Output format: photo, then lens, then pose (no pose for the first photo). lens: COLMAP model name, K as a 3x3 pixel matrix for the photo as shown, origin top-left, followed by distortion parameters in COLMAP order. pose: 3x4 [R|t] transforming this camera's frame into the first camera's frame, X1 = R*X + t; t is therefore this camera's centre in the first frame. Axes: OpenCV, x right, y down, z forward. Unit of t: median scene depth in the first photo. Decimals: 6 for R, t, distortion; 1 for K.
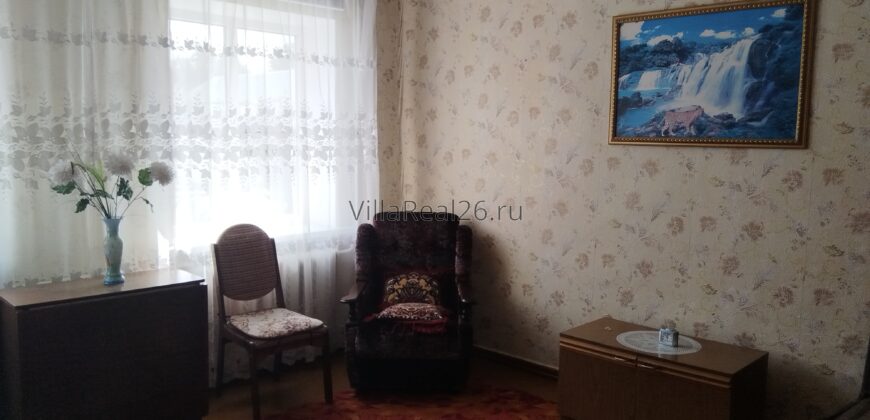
lens RADIAL K [[679.4, 0, 435.4], [0, 679.4, 208.5], [0, 0, 1]] dist [0.004791, -0.004735]
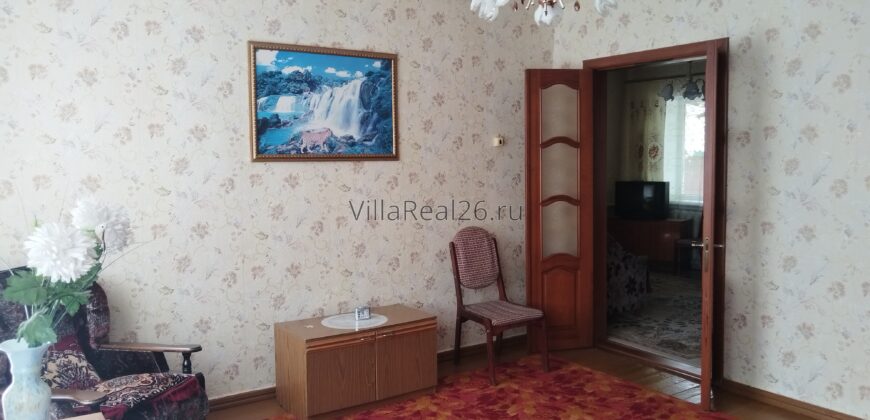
lens RADIAL K [[679.4, 0, 435.4], [0, 679.4, 211.0], [0, 0, 1]] dist [0.004791, -0.004735]
pose [[0.207047, -0.102328, 0.972965, -0.769292], [0.112911, 0.990369, 0.080131, -0.076794], [-0.971794, 0.093268, 0.216607, 0.541901]]
